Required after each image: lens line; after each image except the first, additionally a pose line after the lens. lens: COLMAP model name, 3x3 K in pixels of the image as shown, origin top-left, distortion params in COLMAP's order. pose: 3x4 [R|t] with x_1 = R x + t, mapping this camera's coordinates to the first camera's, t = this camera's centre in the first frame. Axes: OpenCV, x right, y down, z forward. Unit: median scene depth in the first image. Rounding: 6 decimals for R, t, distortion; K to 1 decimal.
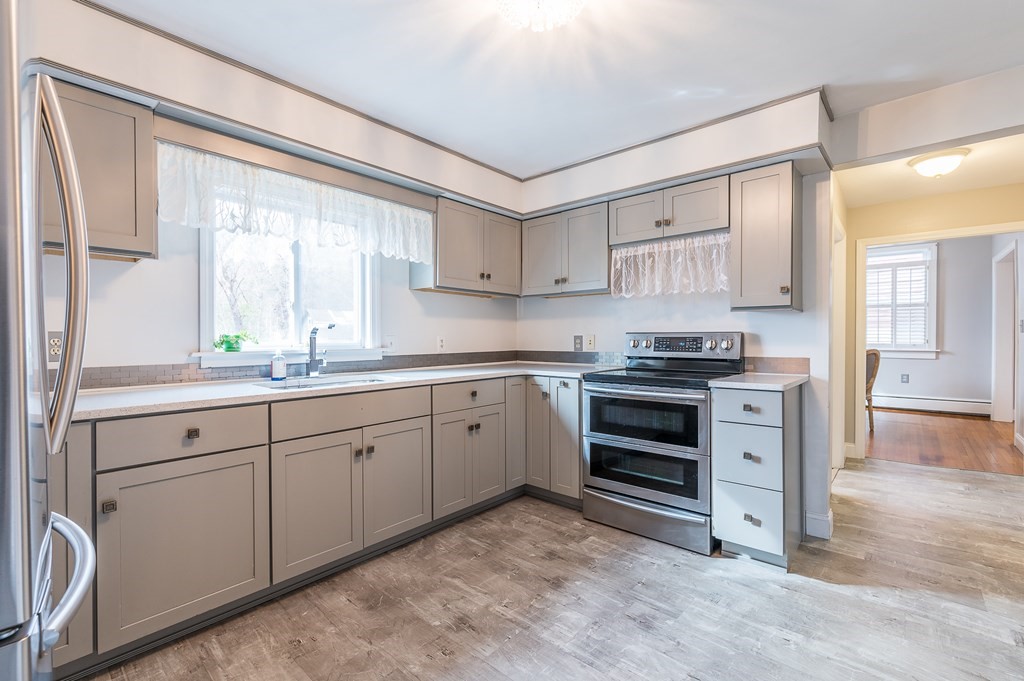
lens RADIAL K [[431.3, 0, 518.2], [0, 431.3, 341.0], [0, 0, 1]] dist [-0.002365, 0.000269]
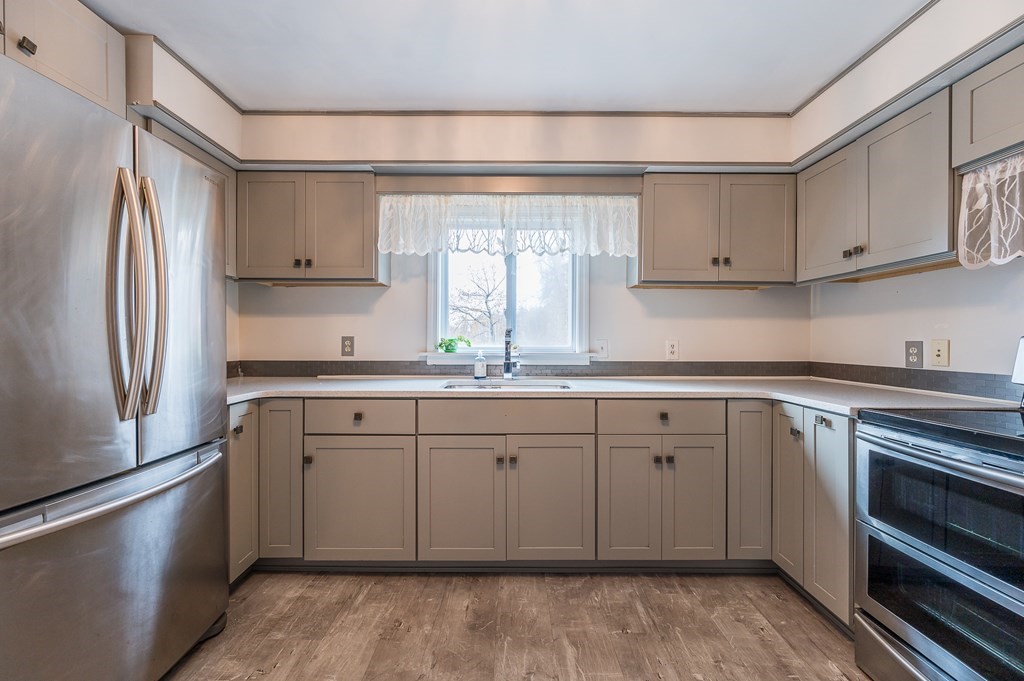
lens RADIAL K [[402.4, 0, 510.0], [0, 402.4, 340.5], [0, 0, 1]] dist [-0.003196, 0.000814]
pose [[0.662613, 0.007107, -0.748929, 0.248789], [-0.012361, 0.999923, -0.001448, -0.008071], [0.748860, 0.010217, 0.662649, 0.315488]]
